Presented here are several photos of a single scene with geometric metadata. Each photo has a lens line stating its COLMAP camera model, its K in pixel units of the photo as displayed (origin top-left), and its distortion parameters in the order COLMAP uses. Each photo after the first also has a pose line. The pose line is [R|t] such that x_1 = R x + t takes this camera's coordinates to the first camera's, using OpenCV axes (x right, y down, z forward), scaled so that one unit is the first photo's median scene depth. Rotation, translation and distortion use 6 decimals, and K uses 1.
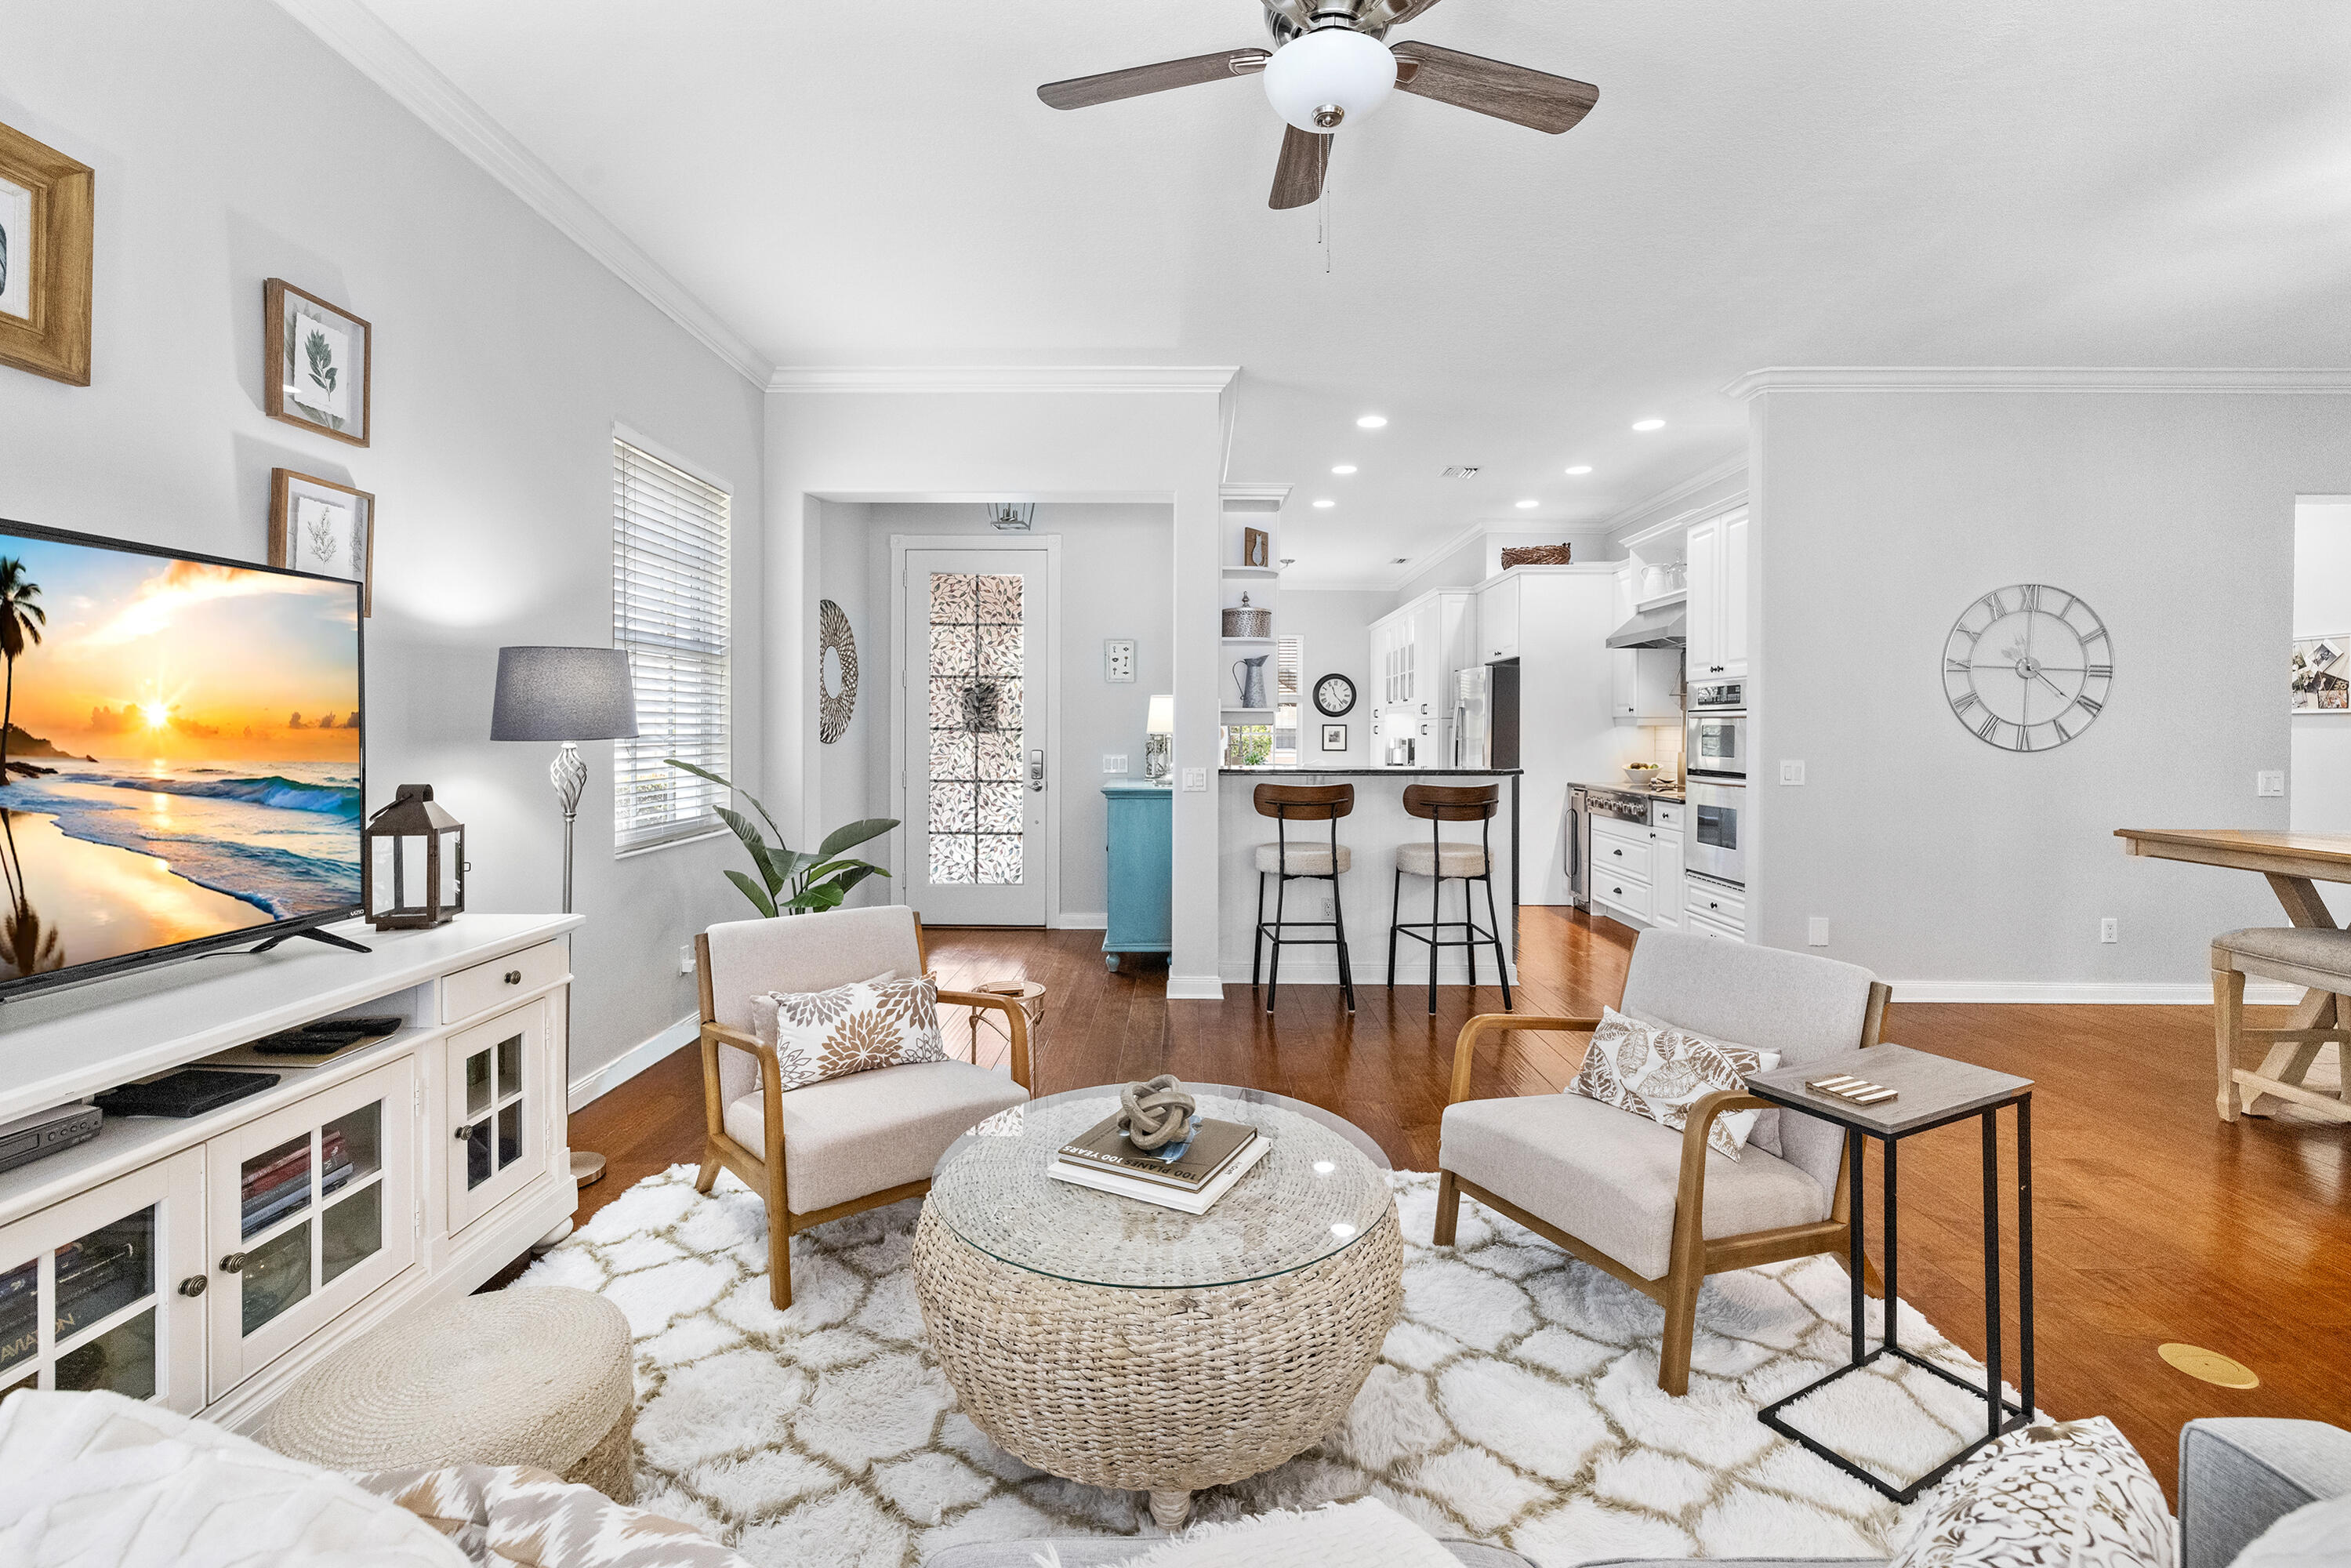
lens RADIAL K [[1002.2, 0, 1167.6], [0, 1002.2, 737.5], [0, 0, 1]] dist [-0.000284, -0.000271]
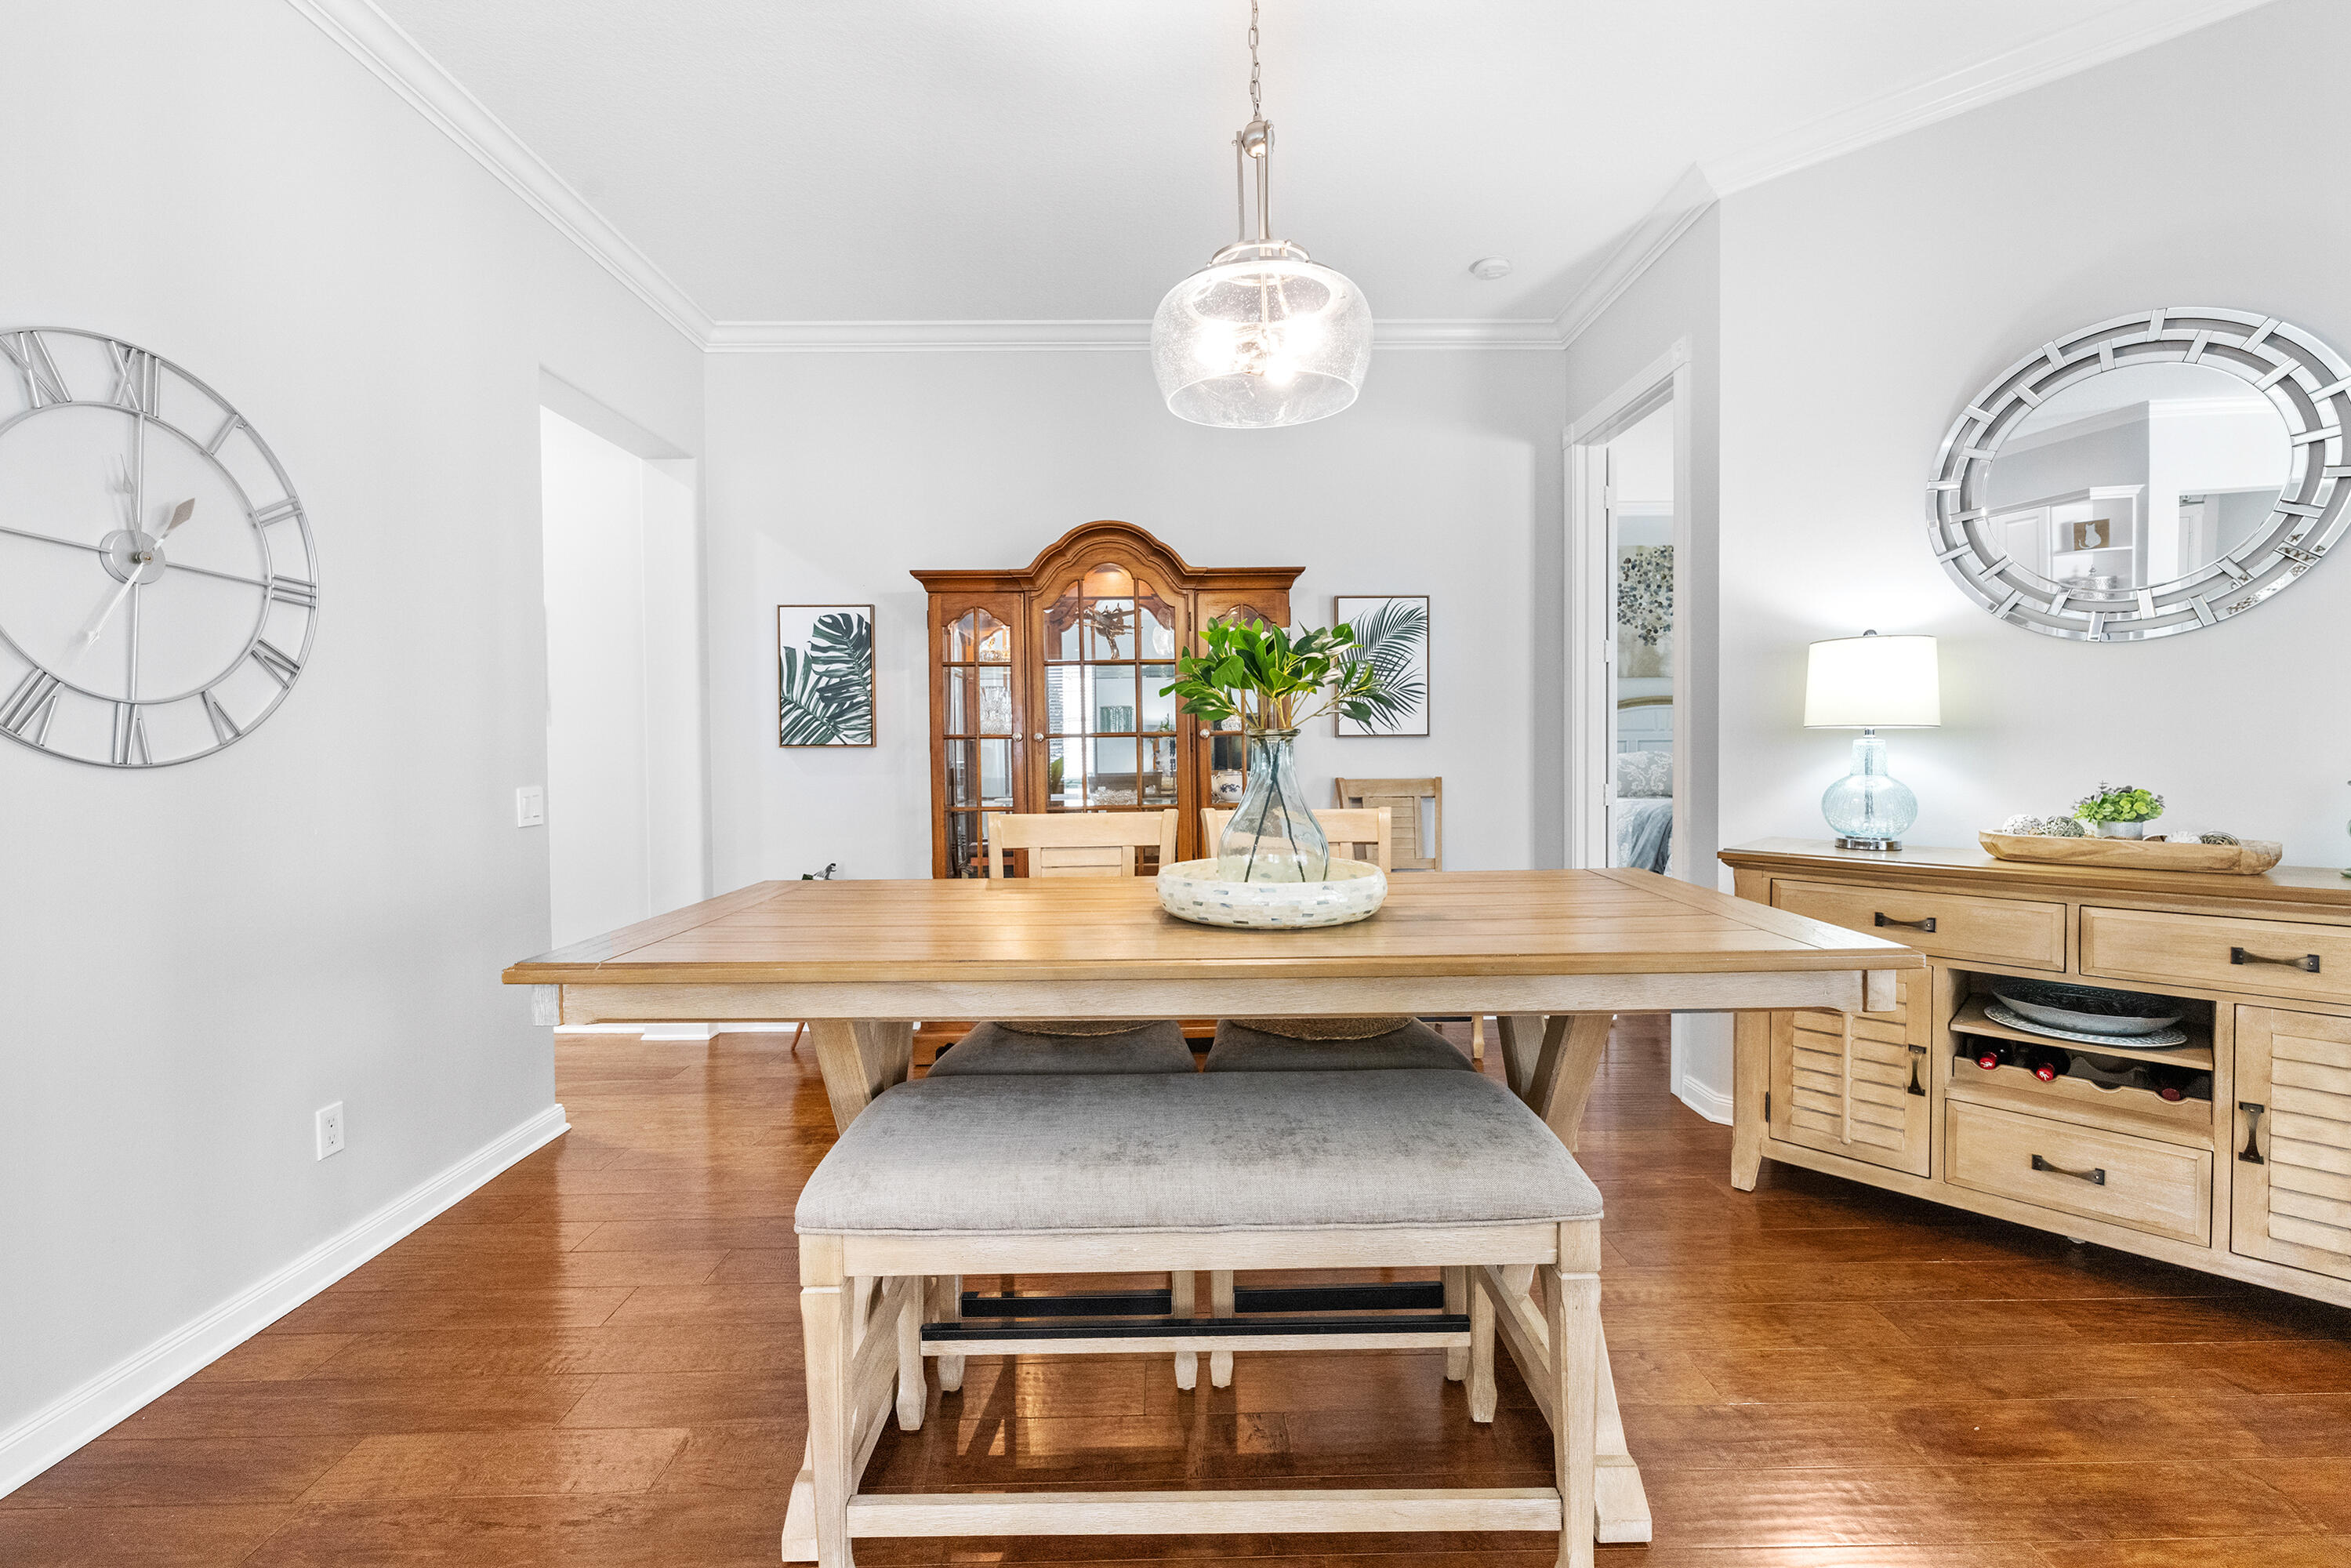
lens RADIAL K [[984.6, 0, 1180.3], [0, 984.6, 765.6], [0, 0, 1]] dist [0.003259, -0.001493]
pose [[-0.027115, -0.028678, 0.999221, 0.450748], [0.017028, 0.999430, 0.029146, 0.008767], [-0.999487, 0.017805, -0.026612, 0.592162]]
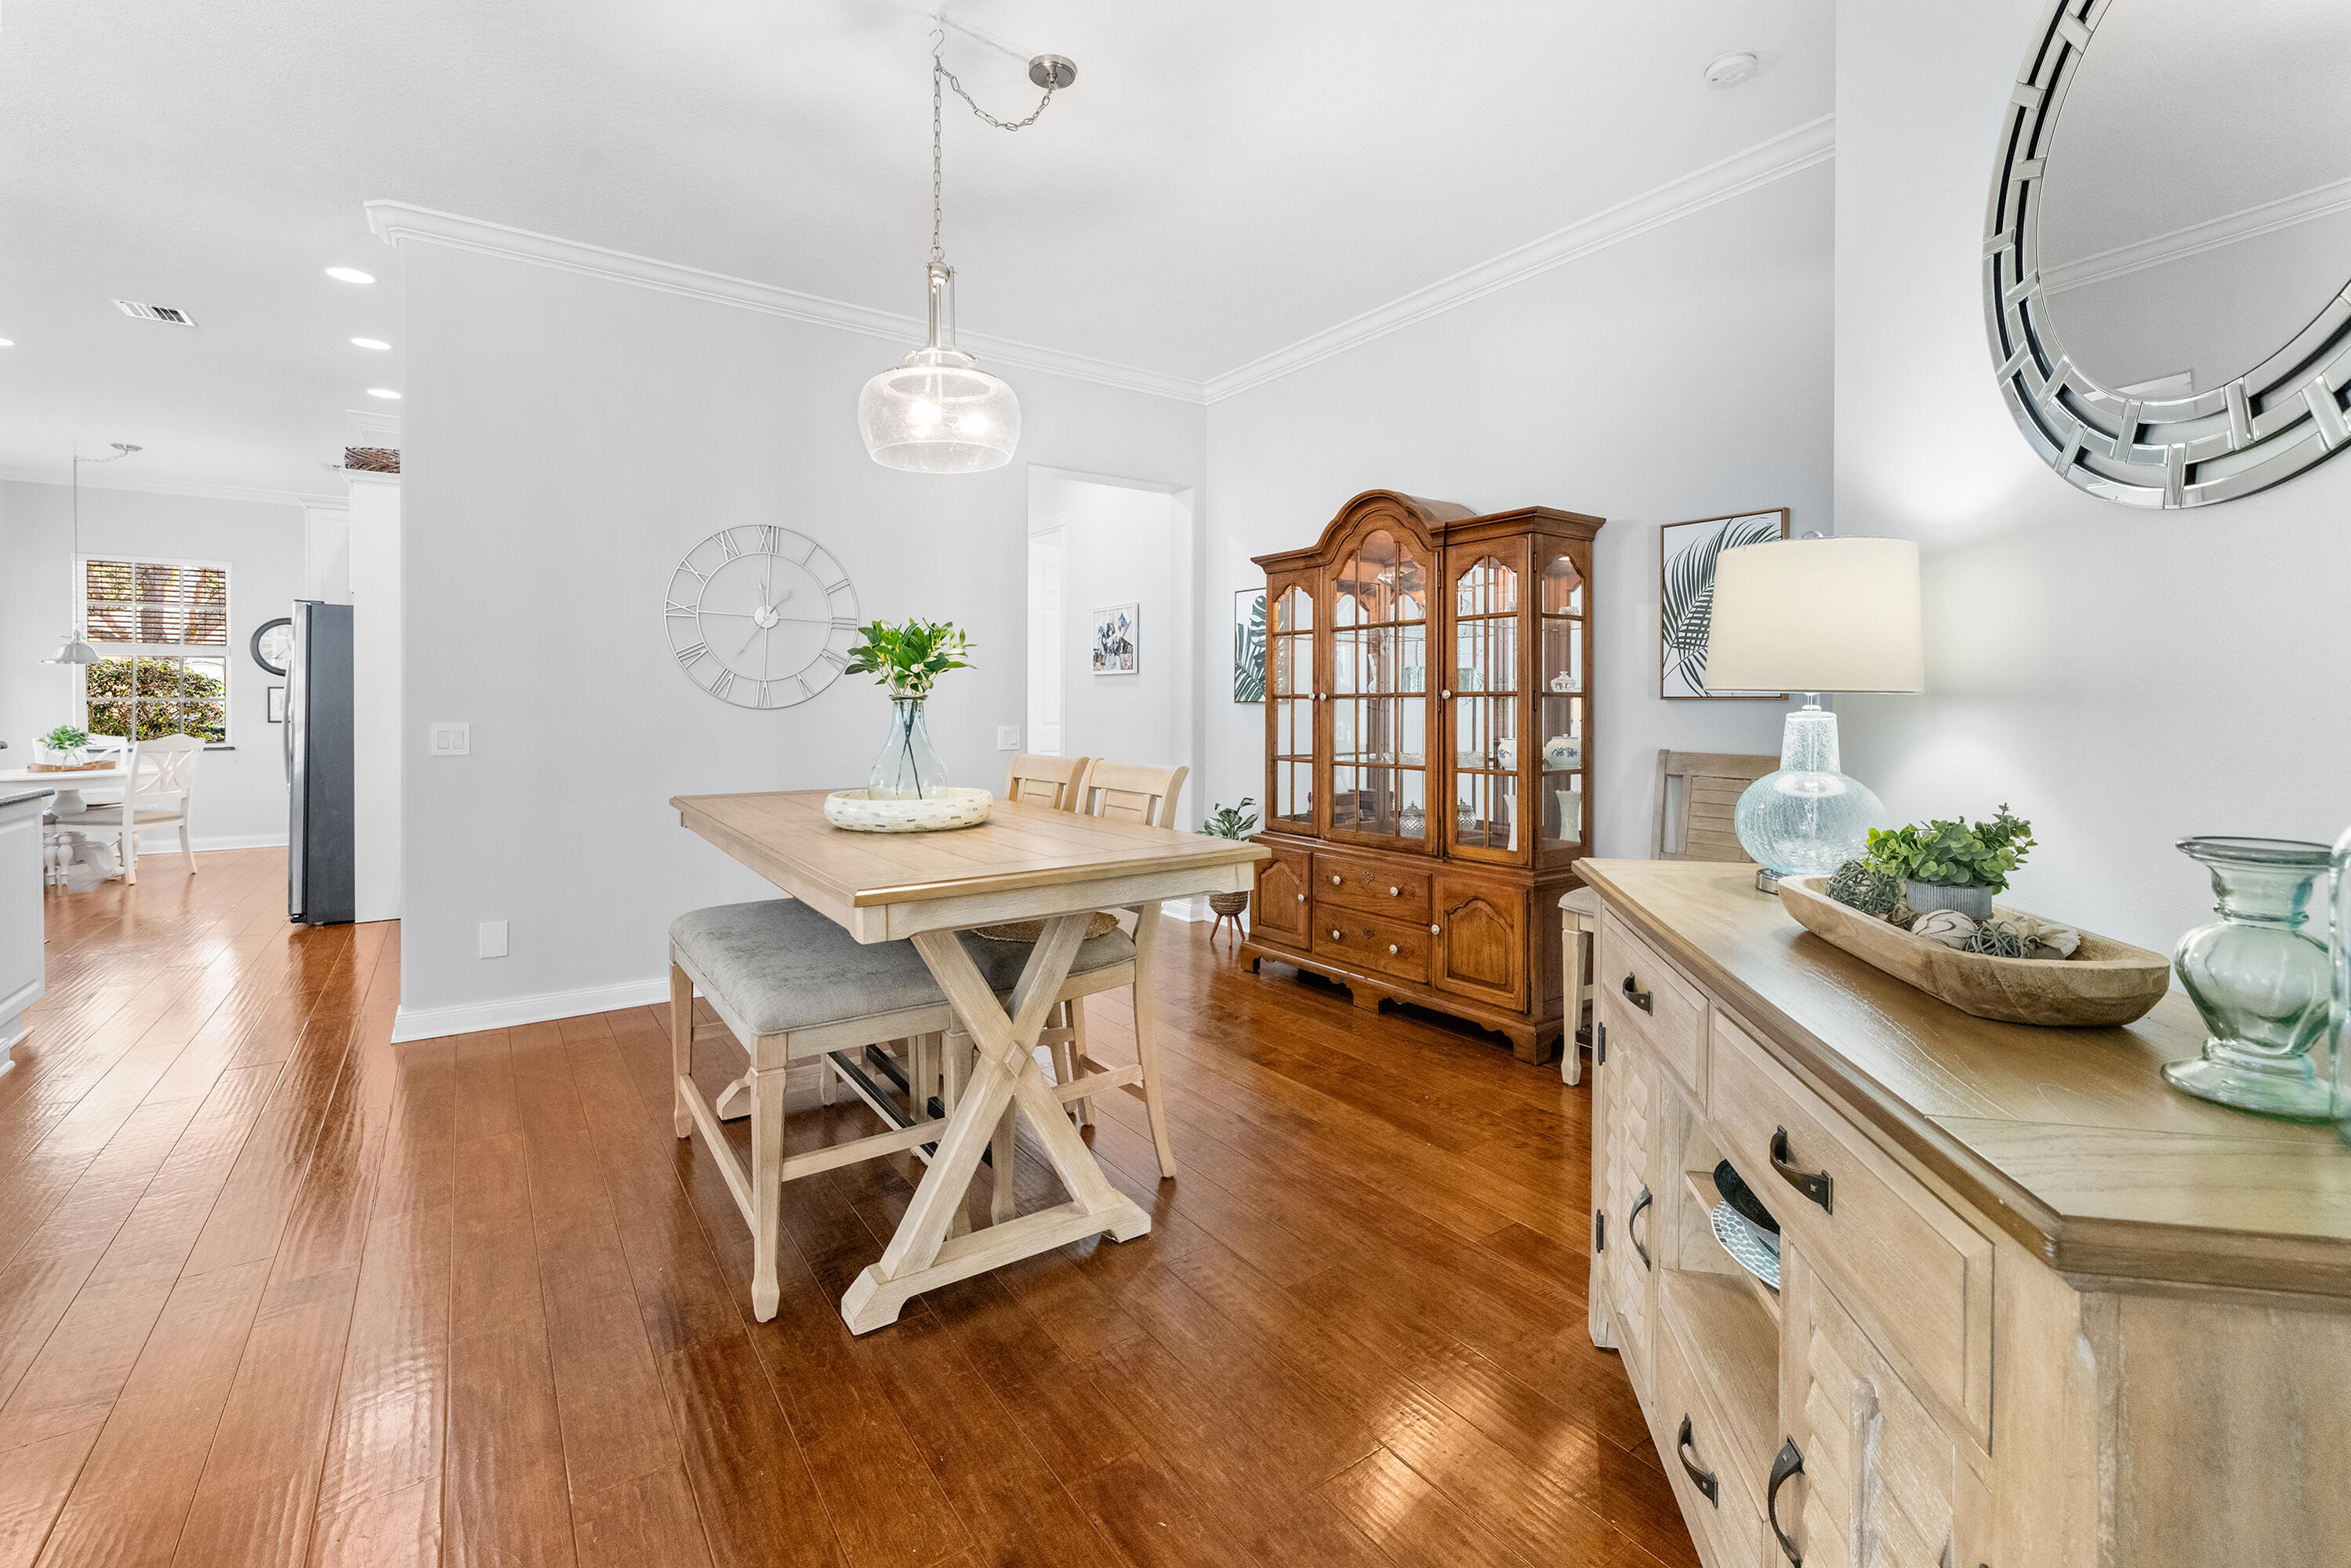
lens RADIAL K [[1002.2, 0, 1172.8], [0, 1002.2, 702.1], [0, 0, 1]] dist [-0.000284, -0.000271]
pose [[0.808659, -0.006539, 0.588241, 0.616441], [0.008817, 0.999961, -0.001004, 0.011175], [-0.588212, 0.005999, 0.808685, 0.051545]]
